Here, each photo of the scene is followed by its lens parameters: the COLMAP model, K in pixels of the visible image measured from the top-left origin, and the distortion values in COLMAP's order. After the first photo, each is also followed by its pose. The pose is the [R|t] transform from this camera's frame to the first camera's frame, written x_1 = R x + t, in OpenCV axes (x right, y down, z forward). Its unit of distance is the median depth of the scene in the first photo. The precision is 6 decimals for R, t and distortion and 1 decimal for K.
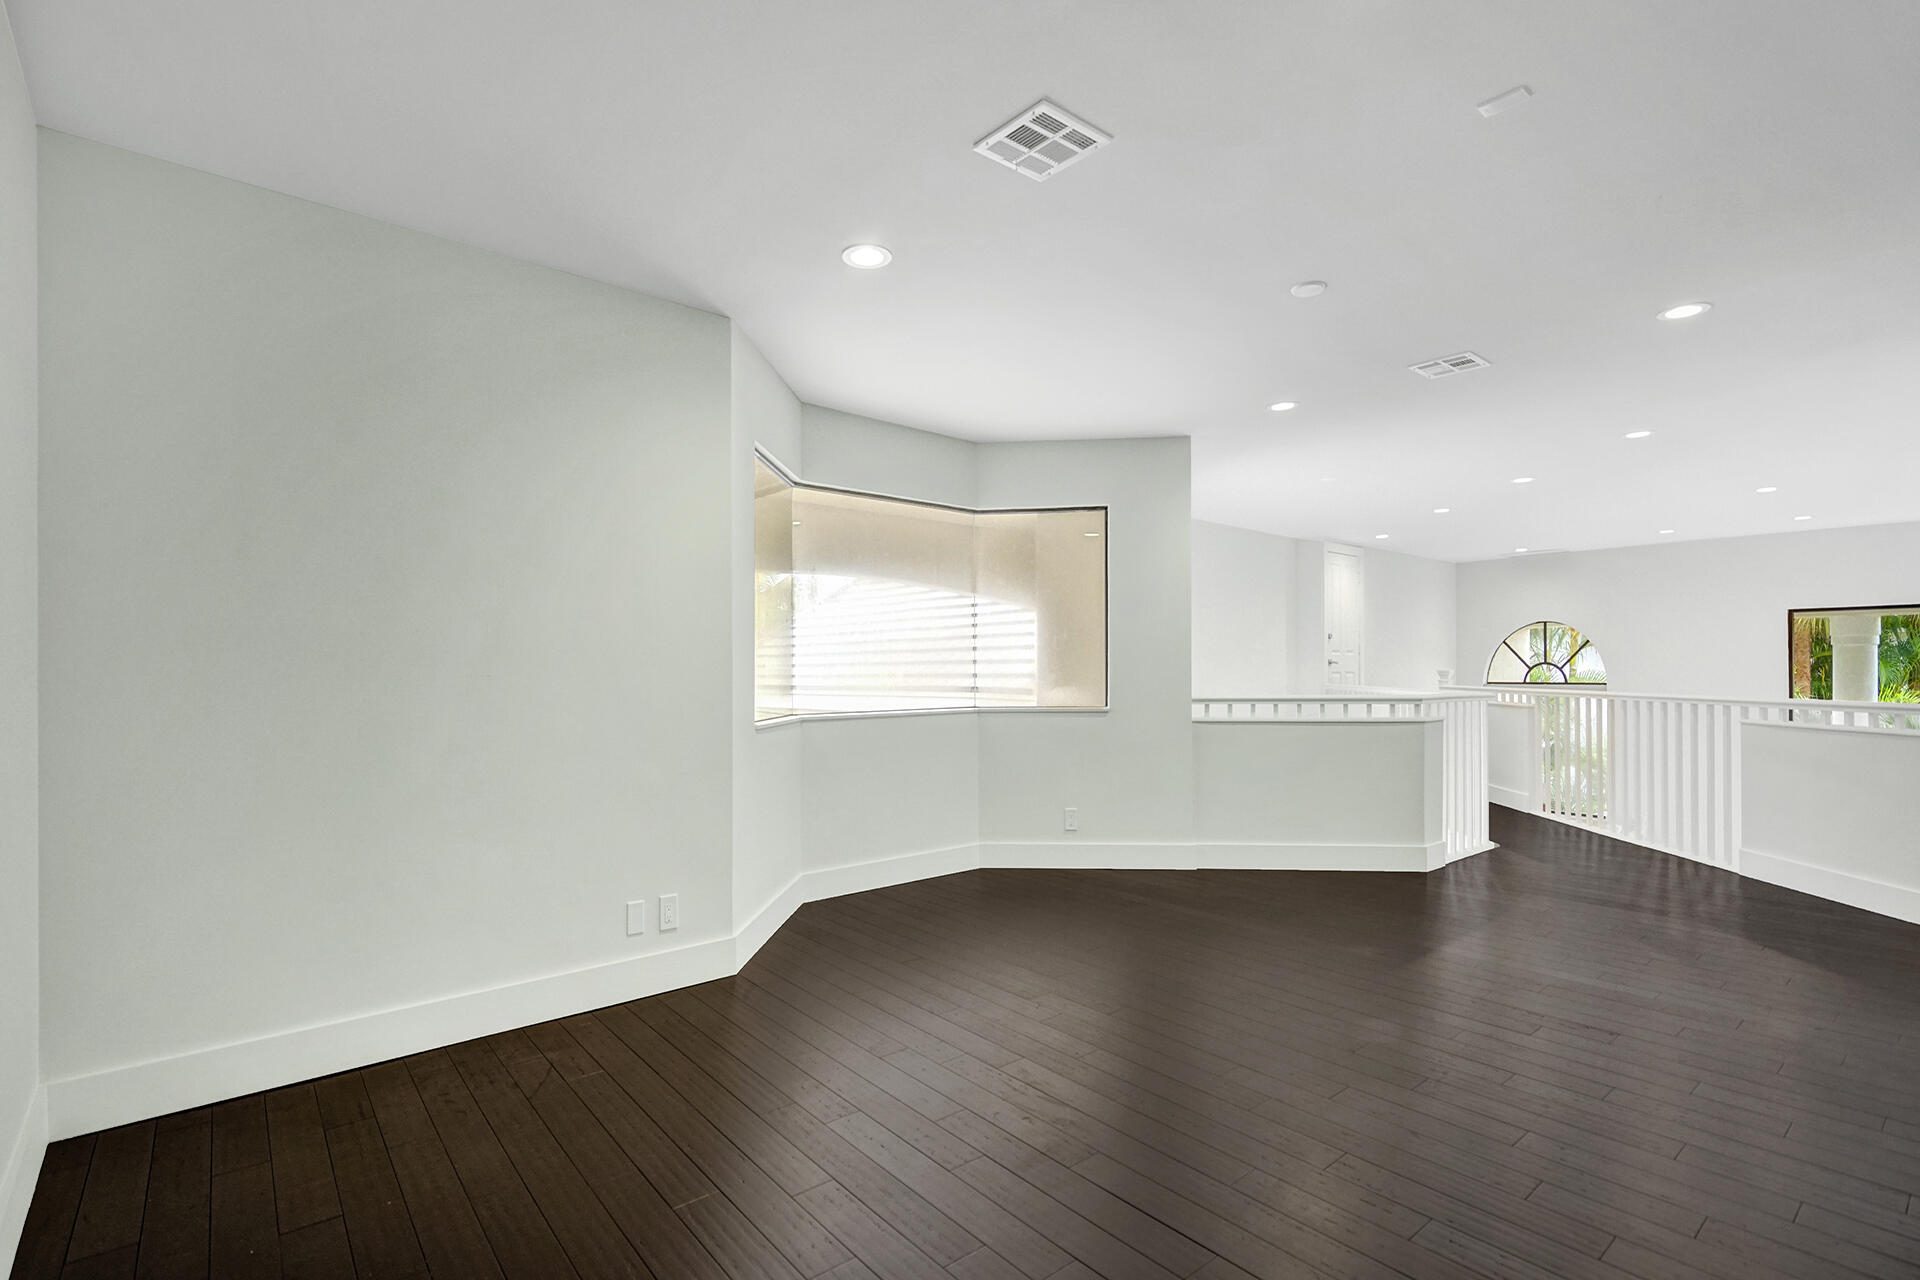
lens RADIAL K [[891.1, 0, 962.4], [0, 891.1, 649.6], [0, 0, 1]] dist [-0.000447, 0.000369]
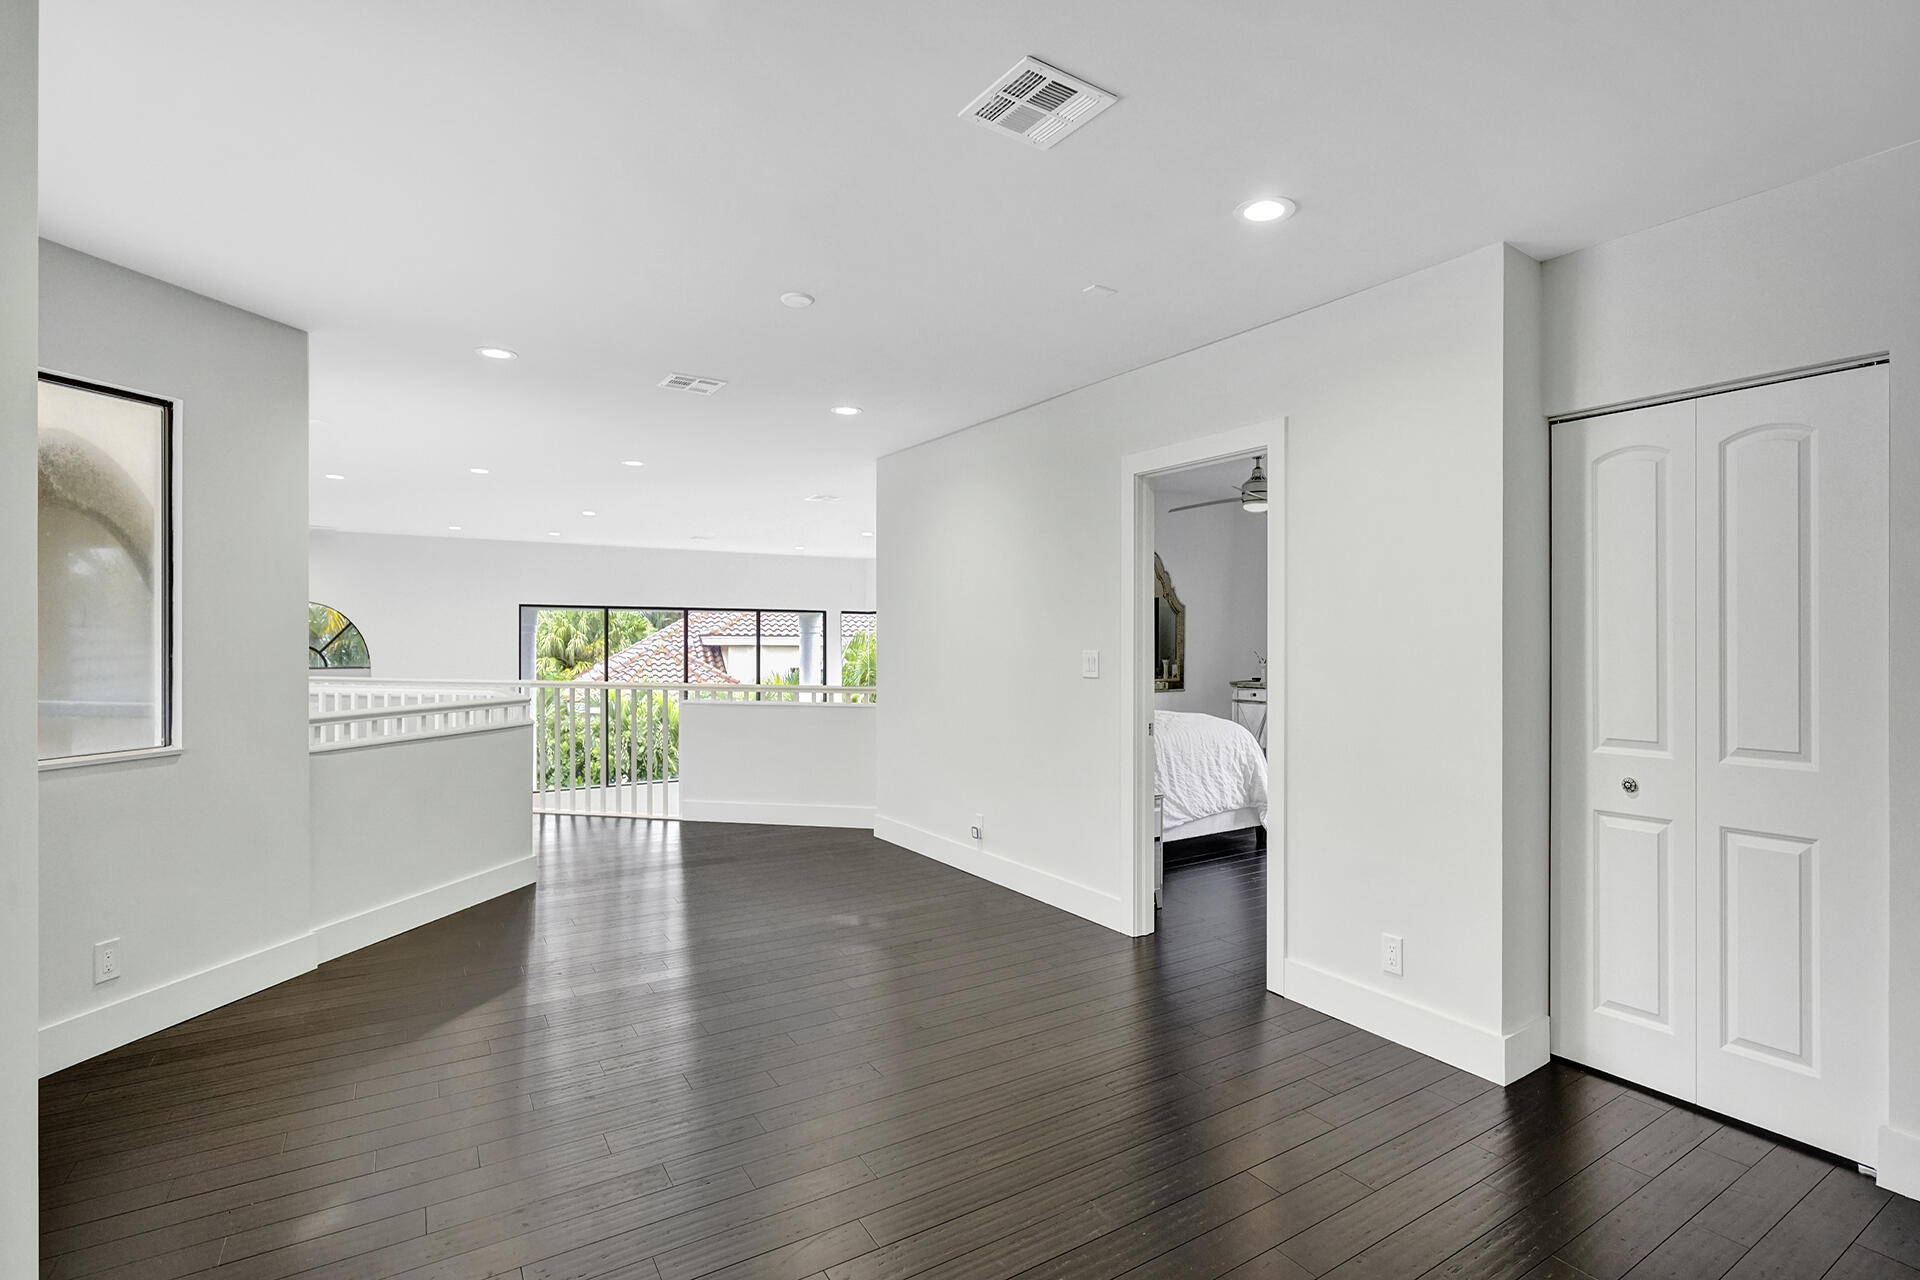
lens RADIAL K [[891.1, 0, 962.4], [0, 891.1, 649.6], [0, 0, 1]] dist [-0.000447, 0.000369]
pose [[0.148231, -0.003495, 0.988947, -0.329167], [-0.021738, 0.999741, 0.006791, -0.012656], [-0.988714, -0.022504, 0.148116, 0.415563]]
